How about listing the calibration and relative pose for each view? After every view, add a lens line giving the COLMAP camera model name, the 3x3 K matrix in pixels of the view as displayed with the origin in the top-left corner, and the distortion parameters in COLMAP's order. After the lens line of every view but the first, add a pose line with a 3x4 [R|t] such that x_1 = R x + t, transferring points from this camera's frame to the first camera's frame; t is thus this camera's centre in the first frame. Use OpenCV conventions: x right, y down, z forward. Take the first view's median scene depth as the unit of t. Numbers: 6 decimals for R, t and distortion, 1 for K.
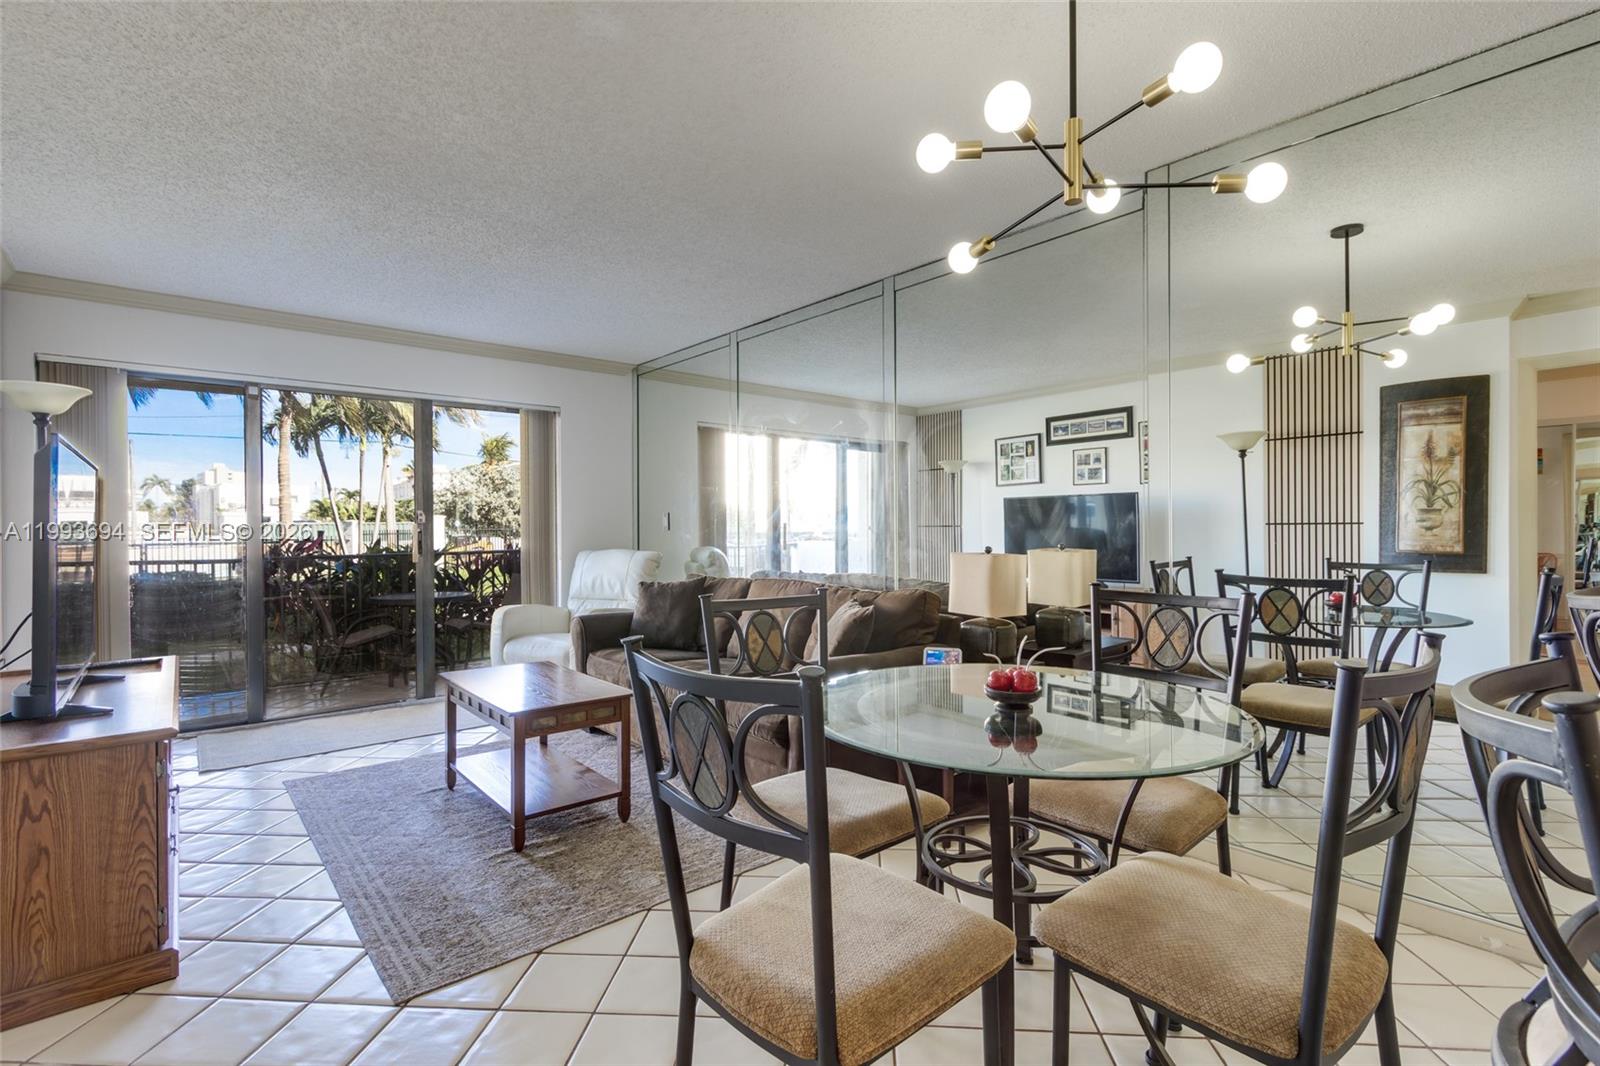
lens RADIAL K [[745.4, 0, 862.0], [0, 745.4, 532.0], [0, 0, 1]] dist [0.003110, 0.000492]
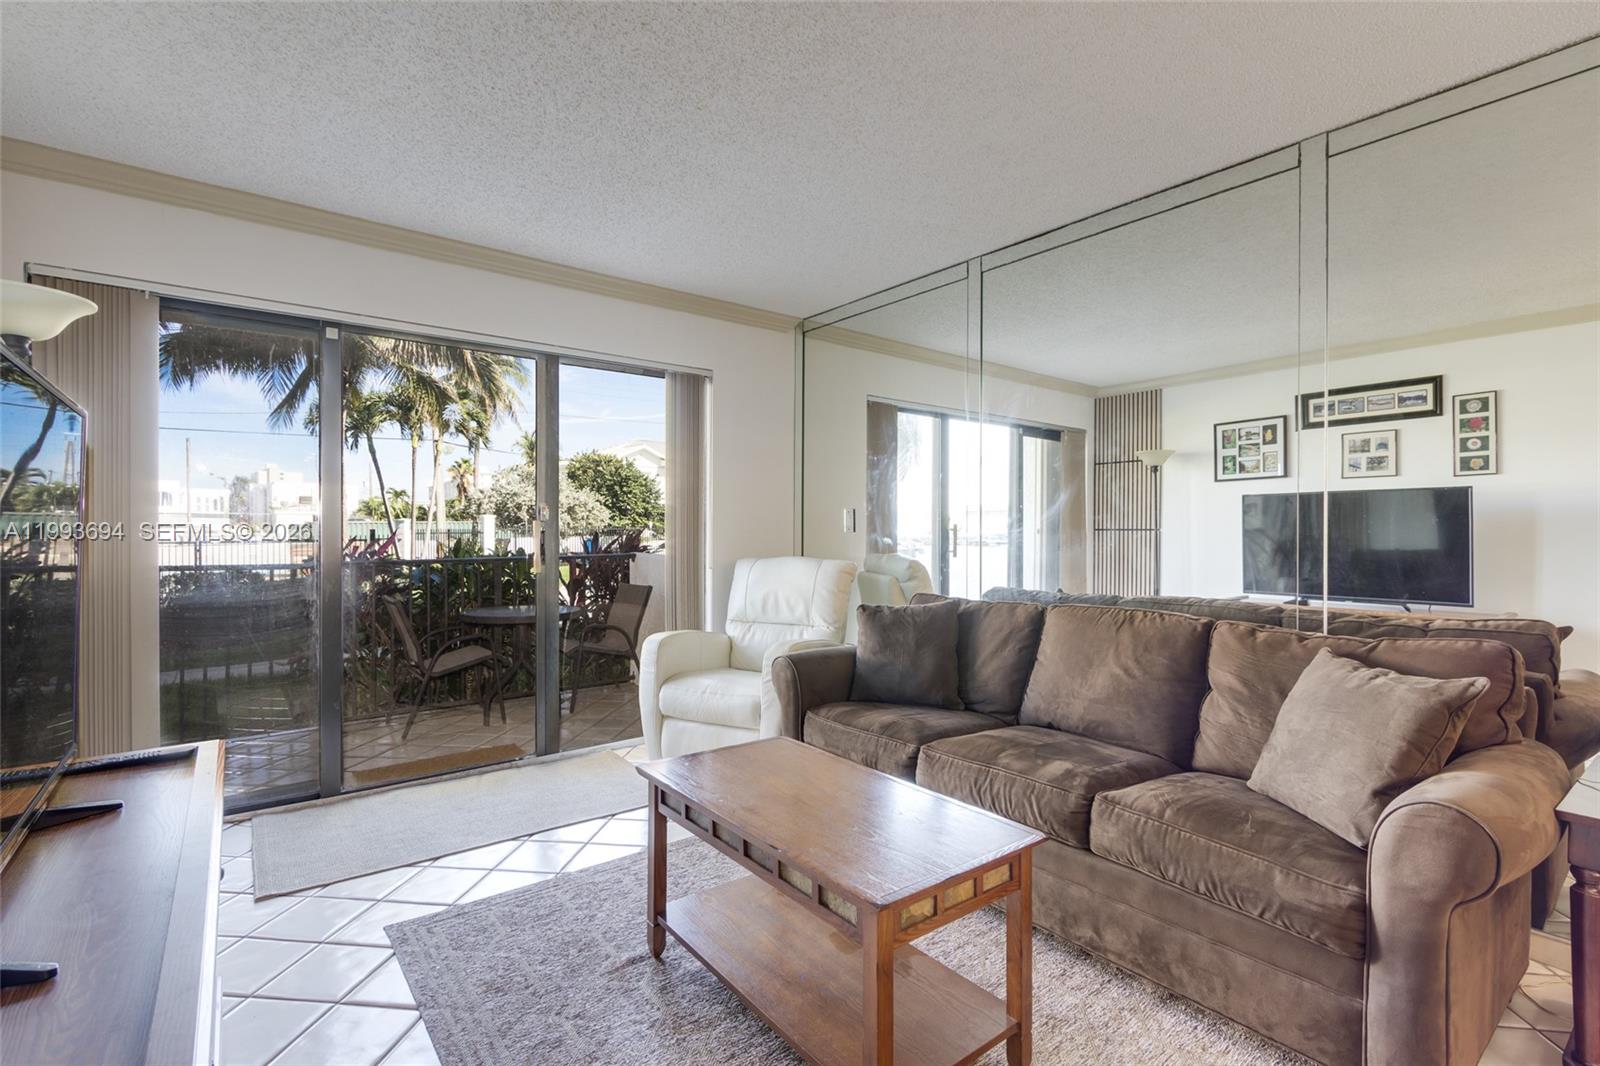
lens RADIAL K [[745.4, 0, 862.0], [0, 745.4, 532.0], [0, 0, 1]] dist [0.003110, 0.000492]
pose [[0.999147, 0.009762, -0.040126, -0.207442], [-0.010026, 0.999929, -0.006380, 0.002058], [0.040061, 0.006776, 0.999174, 0.228650]]
